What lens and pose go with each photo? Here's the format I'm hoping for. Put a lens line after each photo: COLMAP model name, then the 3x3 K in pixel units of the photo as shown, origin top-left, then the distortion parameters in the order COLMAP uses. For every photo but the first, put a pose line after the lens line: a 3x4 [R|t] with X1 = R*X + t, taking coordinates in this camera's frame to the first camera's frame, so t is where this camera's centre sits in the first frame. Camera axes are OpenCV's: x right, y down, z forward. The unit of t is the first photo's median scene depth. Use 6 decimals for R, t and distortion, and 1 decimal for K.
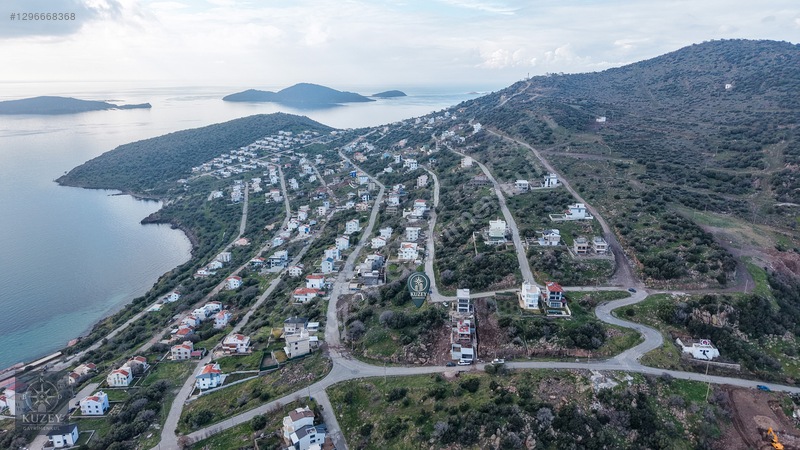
lens RADIAL K [[531.9, 0, 398.3], [0, 531.9, 228.8], [0, 0, 1]] dist [0.025486, -0.031680]
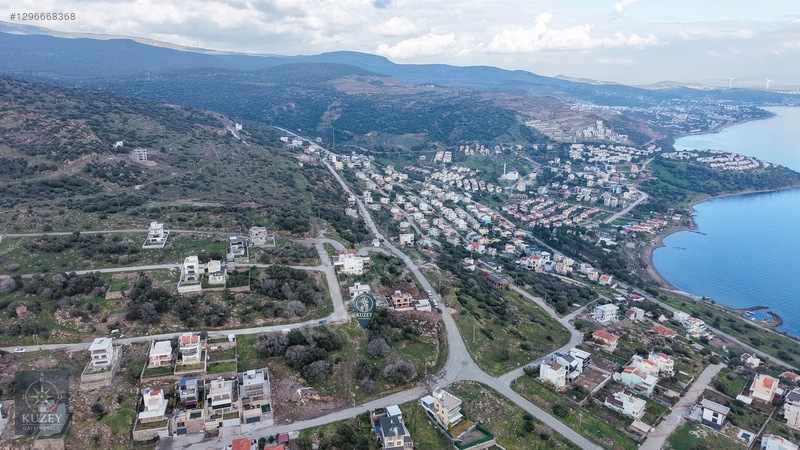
lens RADIAL K [[531.9, 0, 398.3], [0, 531.9, 228.8], [0, 0, 1]] dist [0.025486, -0.031680]
pose [[-0.336397, -0.258500, 0.905547, -0.524848], [0.262009, 0.897929, 0.353658, -0.212552], [-0.904538, 0.356231, -0.234331, 0.729122]]
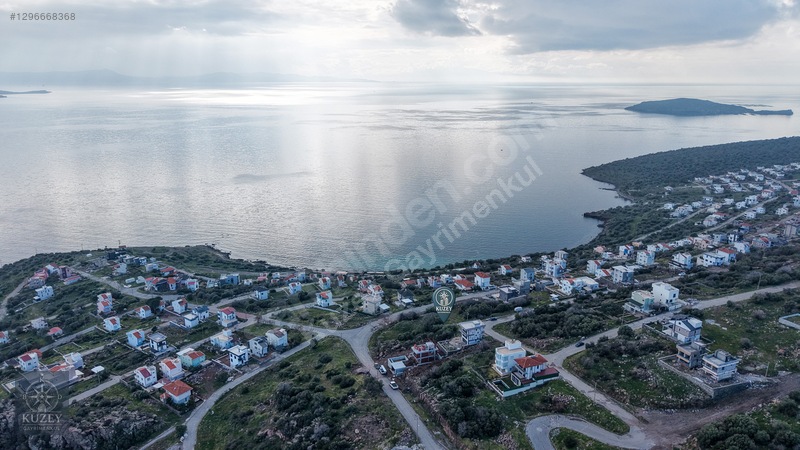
lens RADIAL K [[531.9, 0, 398.3], [0, 531.9, 228.8], [0, 0, 1]] dist [0.025486, -0.031680]
pose [[0.443472, 0.244470, -0.862303, 0.510113], [-0.249480, 0.957731, 0.143220, -0.081319], [0.860867, 0.151613, 0.485718, 0.283541]]
